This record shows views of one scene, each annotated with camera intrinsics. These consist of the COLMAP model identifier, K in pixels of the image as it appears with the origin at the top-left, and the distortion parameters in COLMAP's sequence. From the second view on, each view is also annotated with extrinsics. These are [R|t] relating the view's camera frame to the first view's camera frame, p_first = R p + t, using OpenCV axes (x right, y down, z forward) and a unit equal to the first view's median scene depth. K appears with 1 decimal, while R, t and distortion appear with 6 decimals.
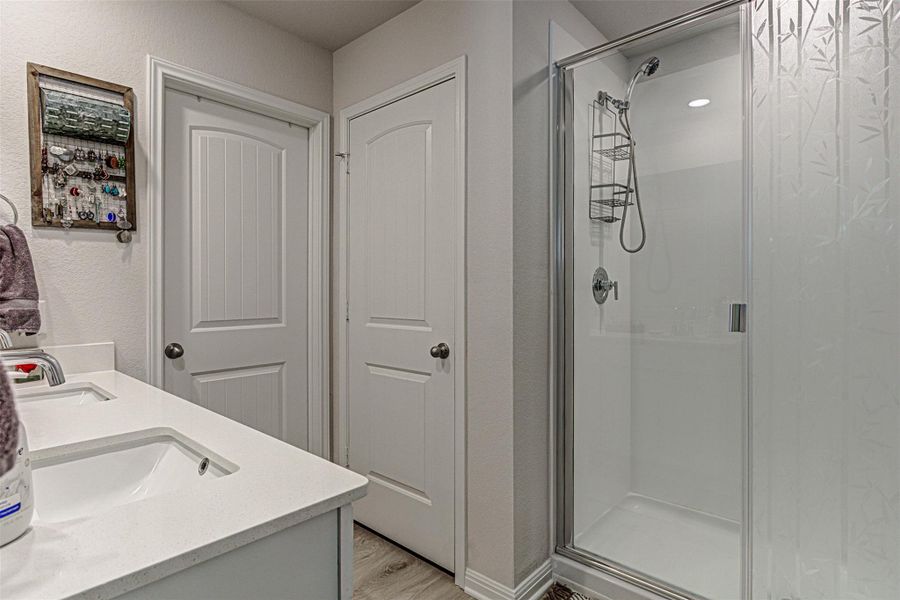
lens RADIAL K [[450.5, 0, 441.1], [0, 450.5, 293.4], [0, 0, 1]] dist [-0.001538, 0.000613]
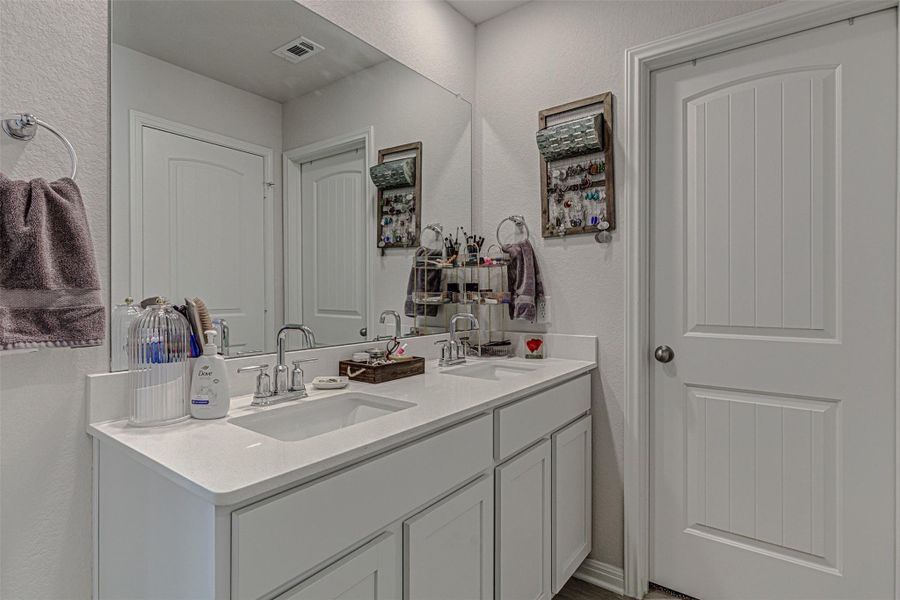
lens RADIAL K [[450.5, 0, 441.1], [0, 450.5, 293.4], [0, 0, 1]] dist [-0.001538, 0.000613]
pose [[0.122756, 0.007035, -0.992412, 0.293472], [-0.006466, 0.999959, 0.006289, 0.001763], [0.992416, 0.005645, 0.122797, 0.496535]]
